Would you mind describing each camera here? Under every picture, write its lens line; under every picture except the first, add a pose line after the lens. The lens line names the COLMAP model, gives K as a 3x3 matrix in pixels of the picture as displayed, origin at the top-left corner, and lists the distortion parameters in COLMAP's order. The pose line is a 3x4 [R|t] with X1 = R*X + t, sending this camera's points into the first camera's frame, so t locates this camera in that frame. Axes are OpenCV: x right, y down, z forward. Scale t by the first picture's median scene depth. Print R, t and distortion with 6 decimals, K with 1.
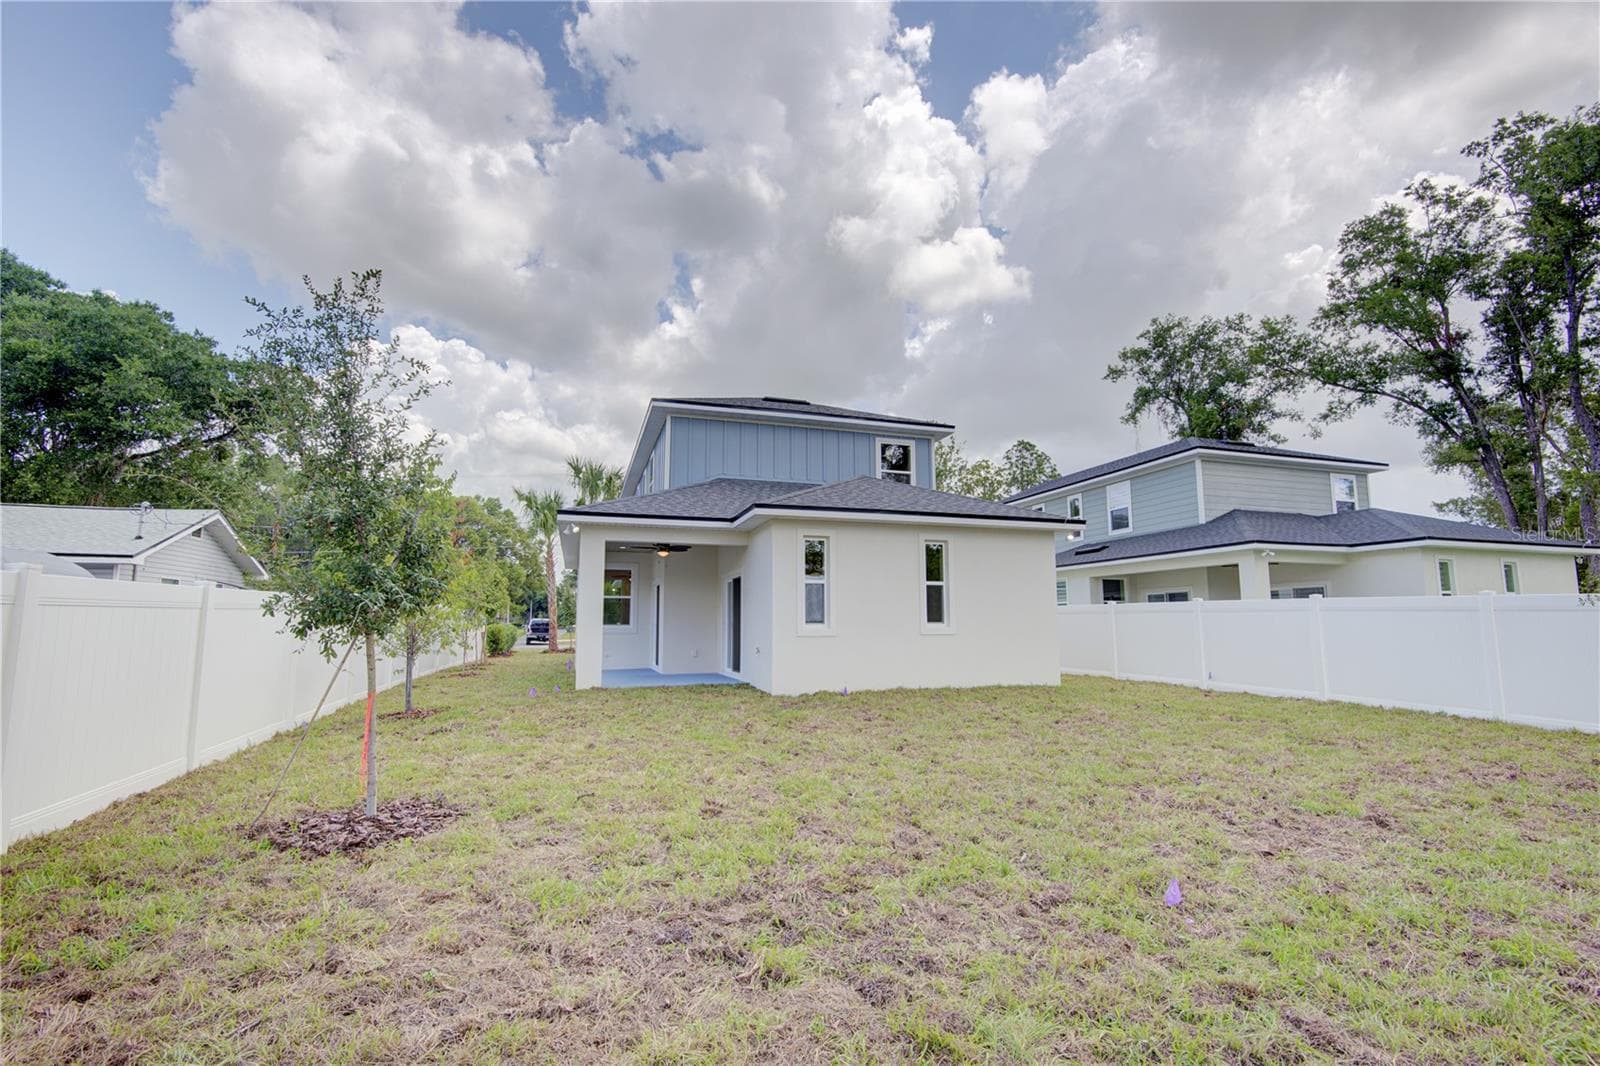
lens RADIAL K [[721.2, 0, 800.0], [0, 721.2, 533.0], [0, 0, 1]] dist [0.010190, 0.000159]
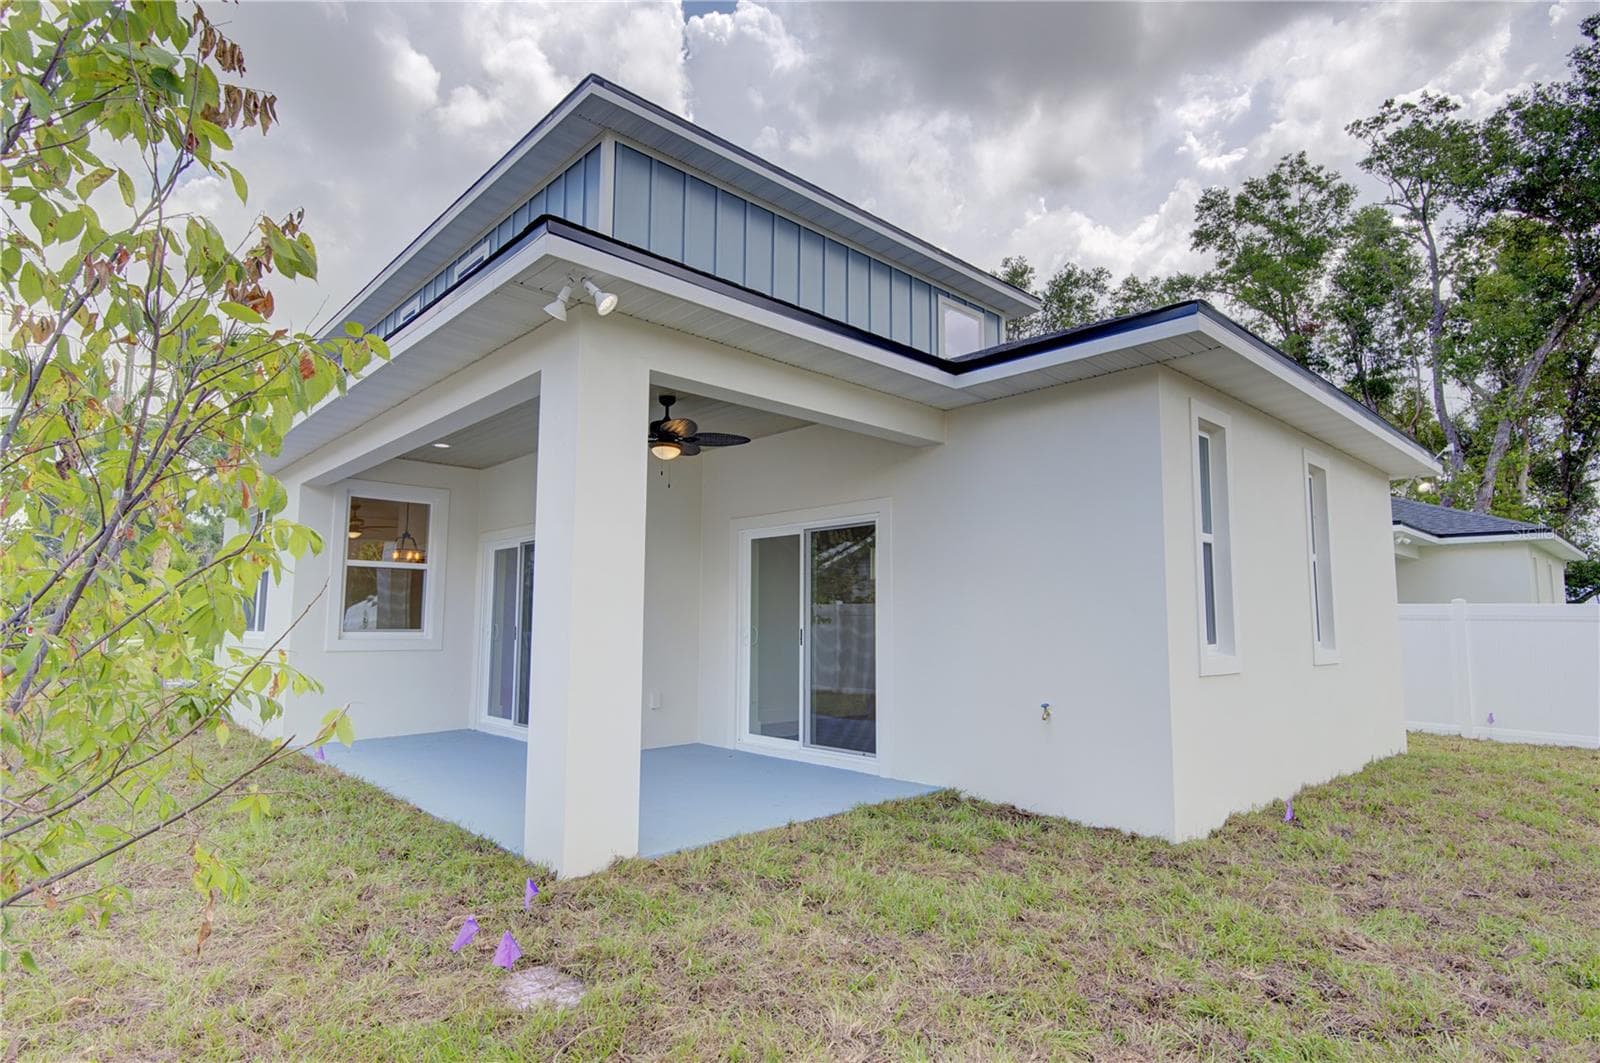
lens RADIAL K [[843.9, 0, 800.0], [0, 843.9, 531.5], [0, 0, 1]] dist [0.002933, 0.000302]
pose [[0.901866, 0.054042, 0.428622, -0.177780], [-0.063499, 0.997952, 0.007783, 0.034295], [-0.427324, -0.034237, 0.903450, 0.319306]]
